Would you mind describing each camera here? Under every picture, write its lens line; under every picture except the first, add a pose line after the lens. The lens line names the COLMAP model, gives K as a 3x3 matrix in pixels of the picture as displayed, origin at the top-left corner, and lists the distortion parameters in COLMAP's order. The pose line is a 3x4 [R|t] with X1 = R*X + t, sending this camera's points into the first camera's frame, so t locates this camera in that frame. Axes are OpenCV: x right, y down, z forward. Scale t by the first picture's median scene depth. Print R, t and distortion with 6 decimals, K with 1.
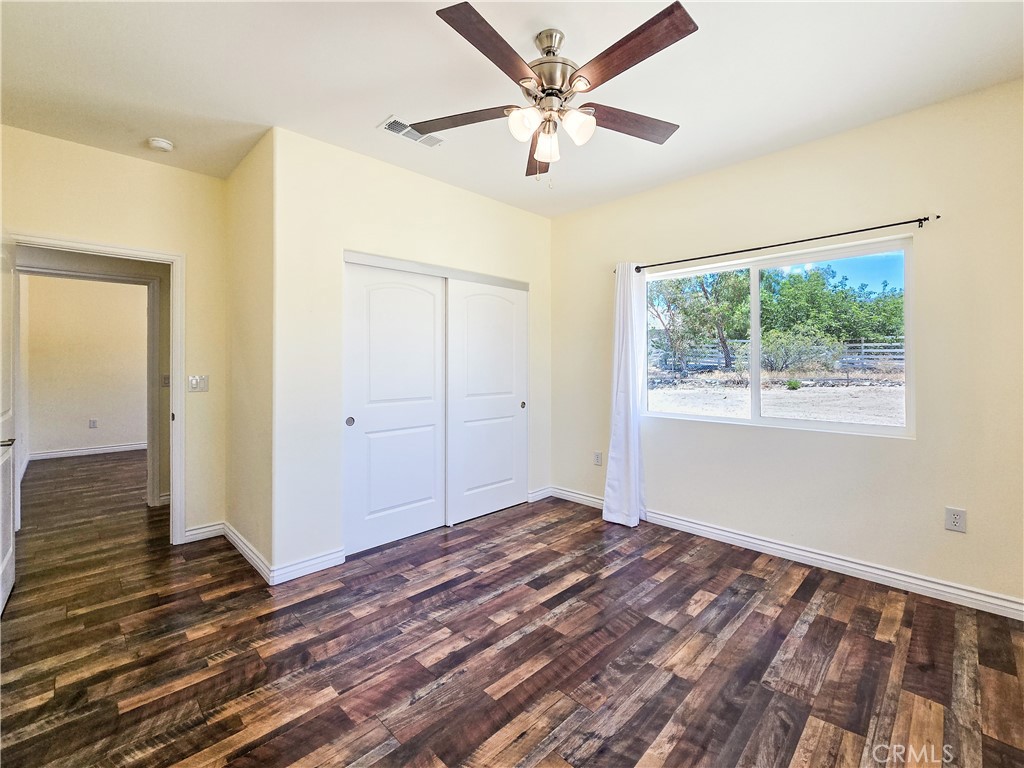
lens RADIAL K [[448.8, 0, 516.0], [0, 448.8, 359.1], [0, 0, 1]] dist [0.001417, -0.000576]
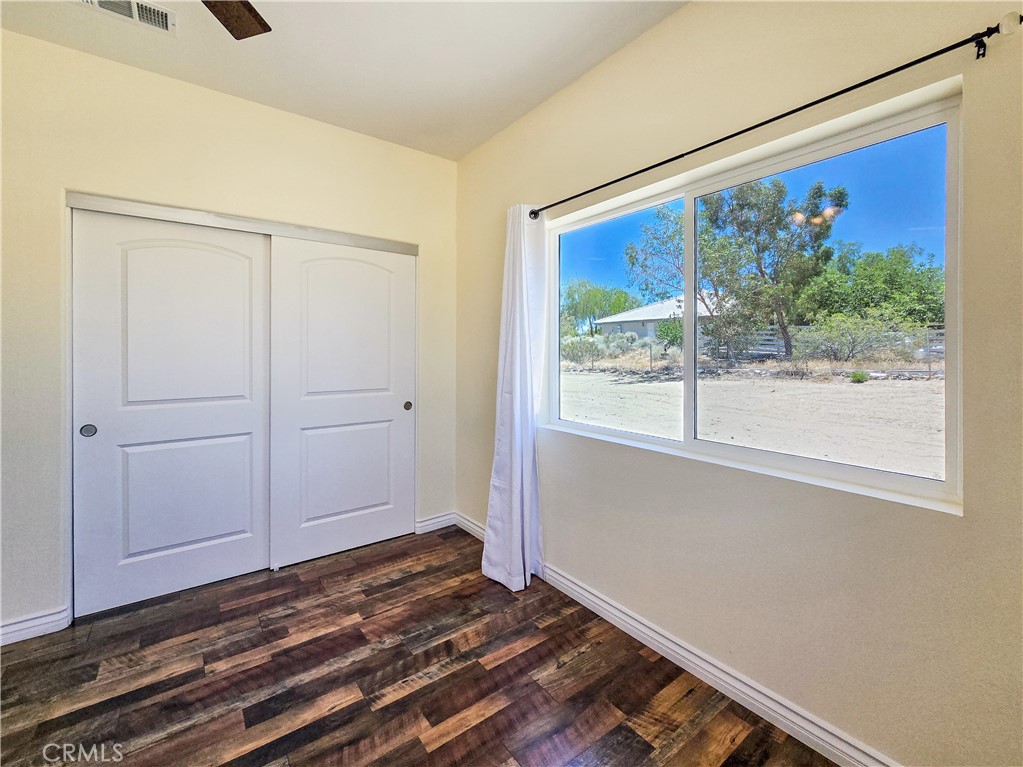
lens RADIAL K [[439.7, 0, 510.9], [0, 439.7, 352.9], [0, 0, 1]] dist [-0.001381, -0.000766]
pose [[0.990137, 0.003482, -0.140062, 0.346877], [-0.001601, 0.999907, 0.013536, 0.002725], [0.140096, -0.013178, 0.990050, 0.344227]]
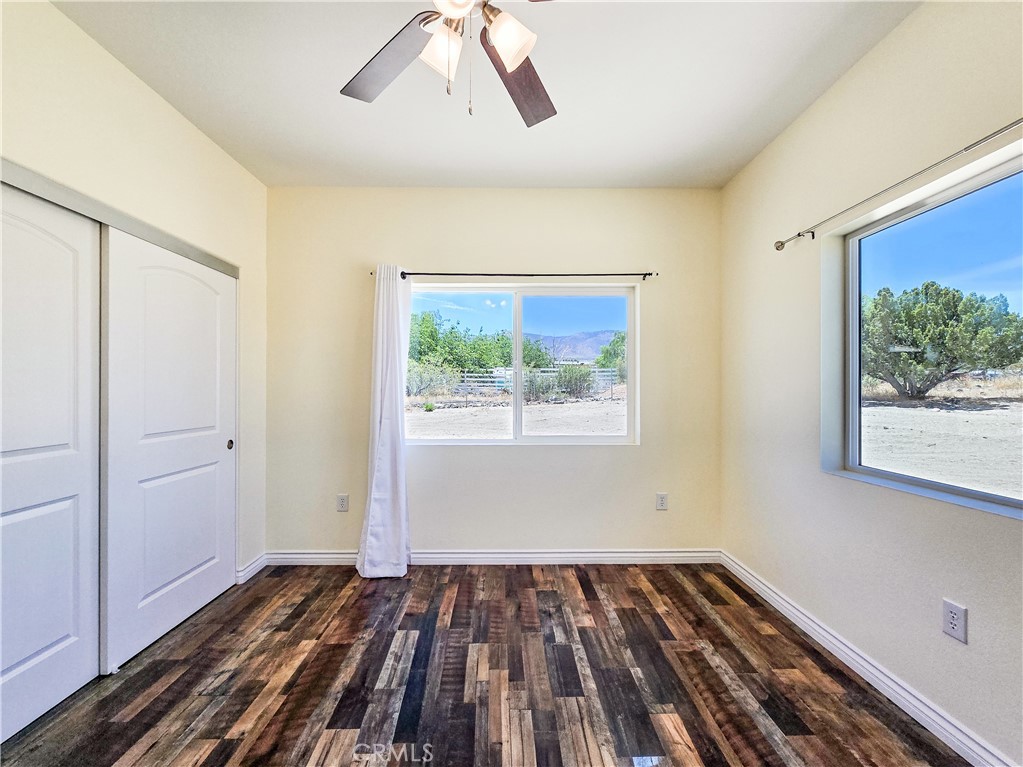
lens RADIAL K [[436.4, 0, 508.7], [0, 436.4, 388.8], [0, 0, 1]] dist [-0.001431, -0.000708]
pose [[0.703163, 0.004209, 0.711016, -0.188681], [-0.010399, 0.999936, 0.004364, 0.012193], [-0.710952, -0.010463, 0.703162, 0.278232]]
